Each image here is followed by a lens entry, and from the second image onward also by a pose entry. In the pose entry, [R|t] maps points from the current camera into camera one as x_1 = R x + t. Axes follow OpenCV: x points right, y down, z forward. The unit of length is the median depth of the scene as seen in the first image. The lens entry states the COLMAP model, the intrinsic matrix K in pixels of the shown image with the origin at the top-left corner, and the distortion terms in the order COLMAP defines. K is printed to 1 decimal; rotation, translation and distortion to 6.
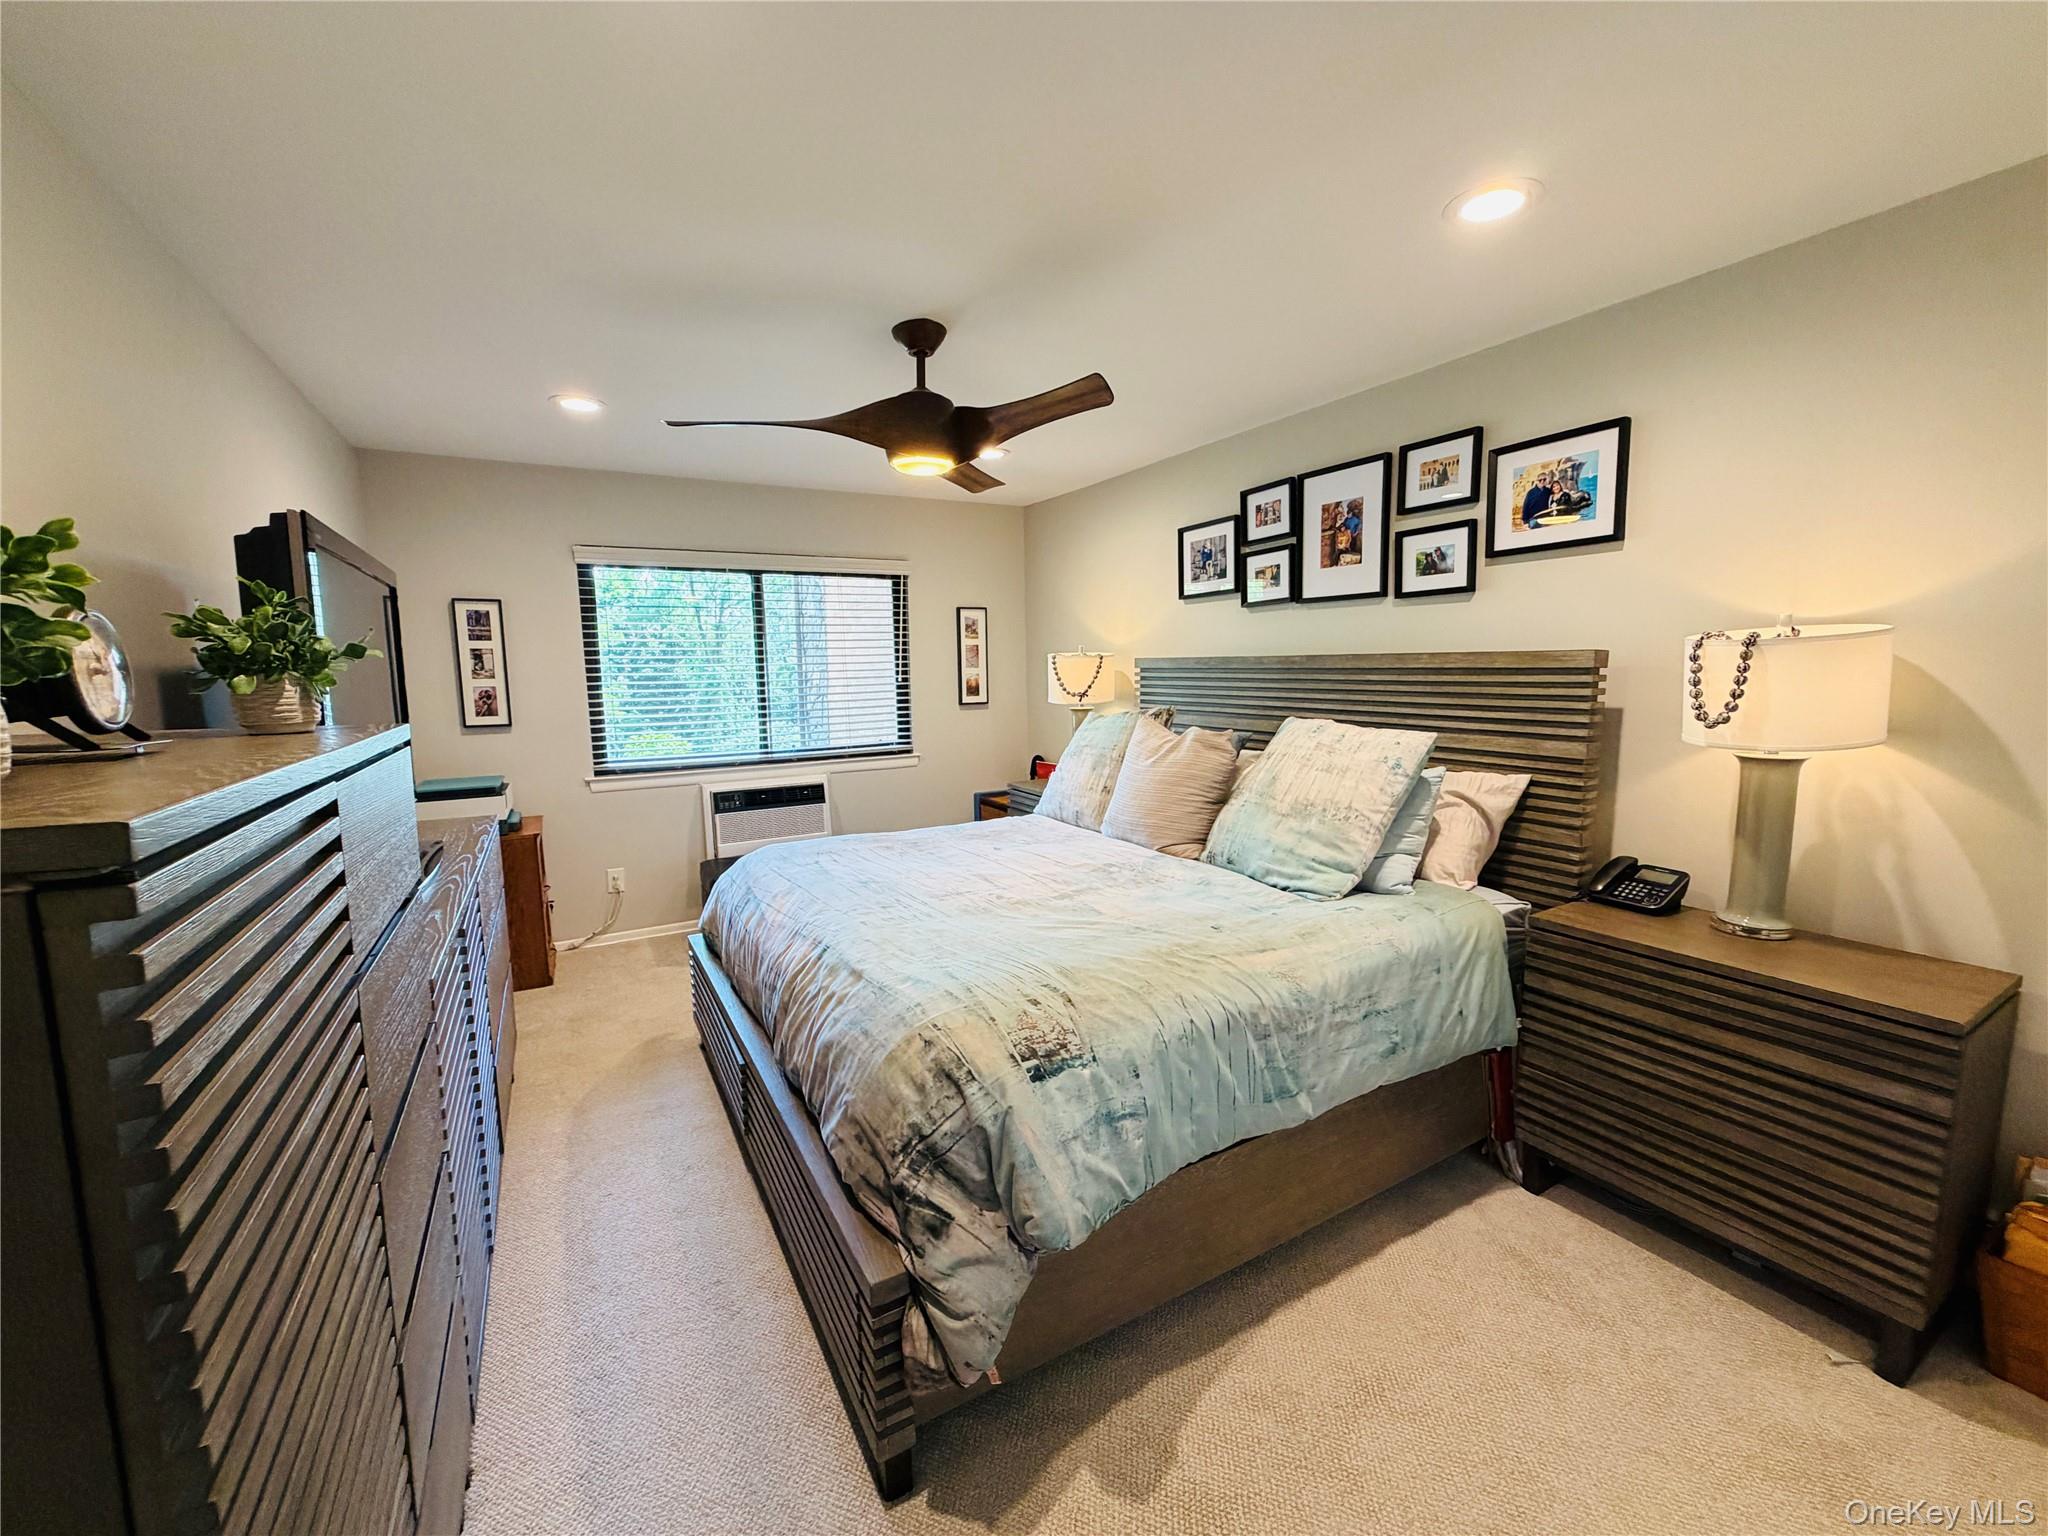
lens RADIAL K [[813.3, 0, 993.7], [0, 813.3, 771.4], [0, 0, 1]] dist [-0.049795, 0.048994]
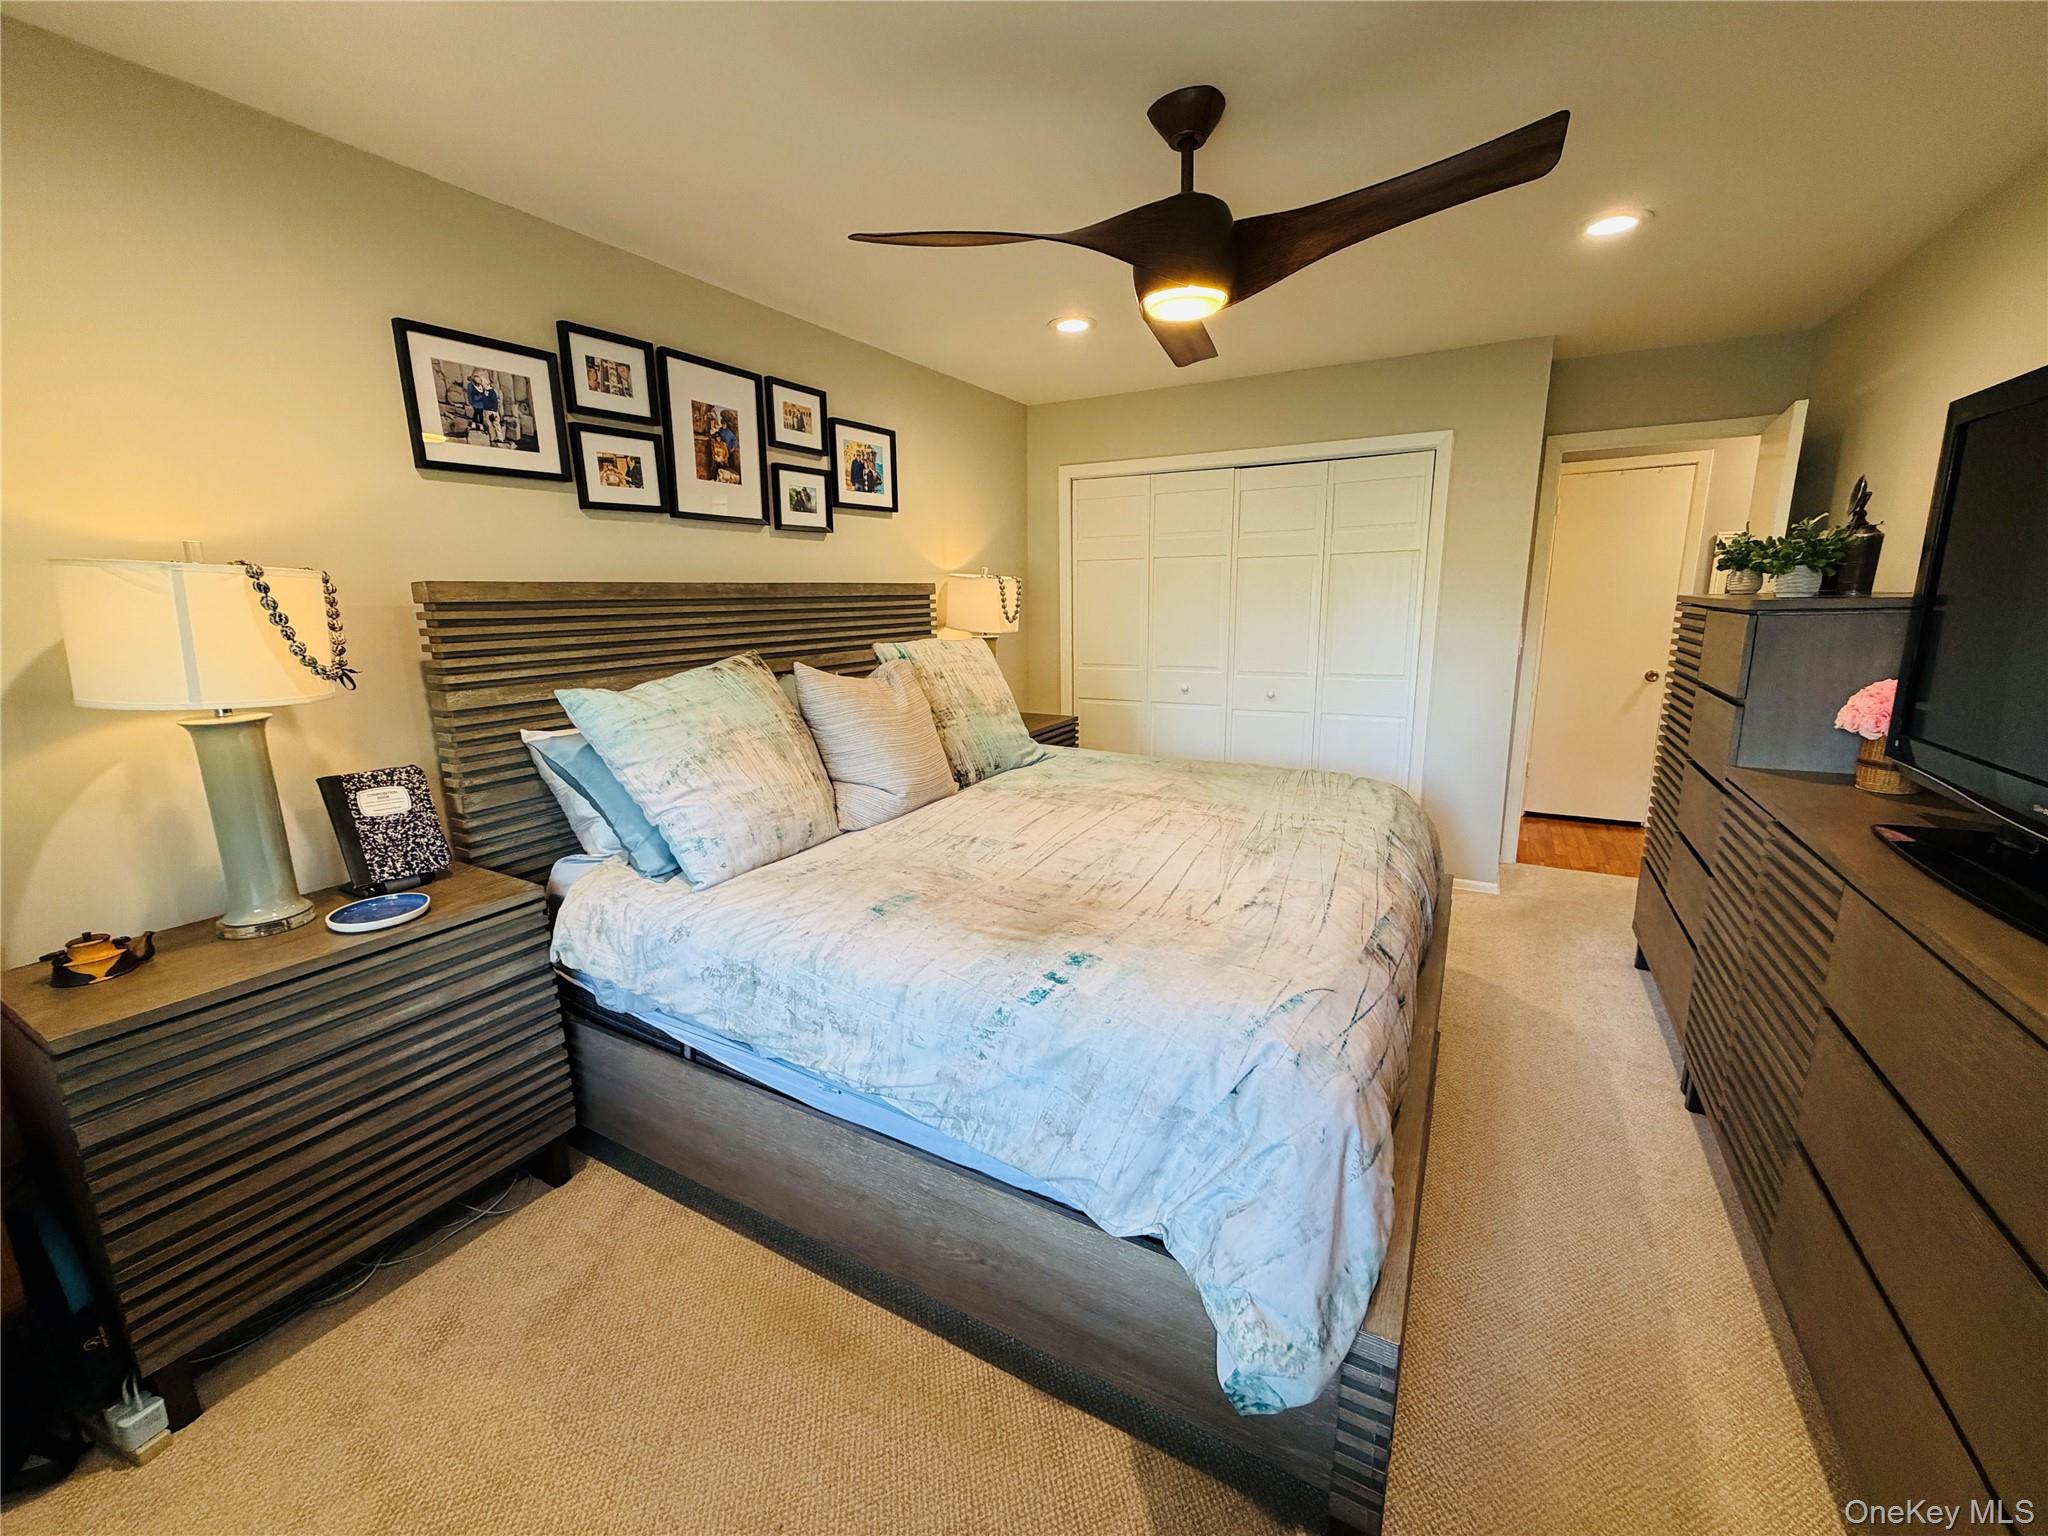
lens RADIAL K [[815.9, 0, 1024.0], [0, 815.9, 768.0], [0, 0, 1]] dist [-0.000712, -0.000066]
pose [[-0.533371, -0.154601, 0.831634, -0.663901], [0.133276, 0.955517, 0.263107, -0.177696], [-0.835316, 0.251170, -0.489040, 1.512987]]
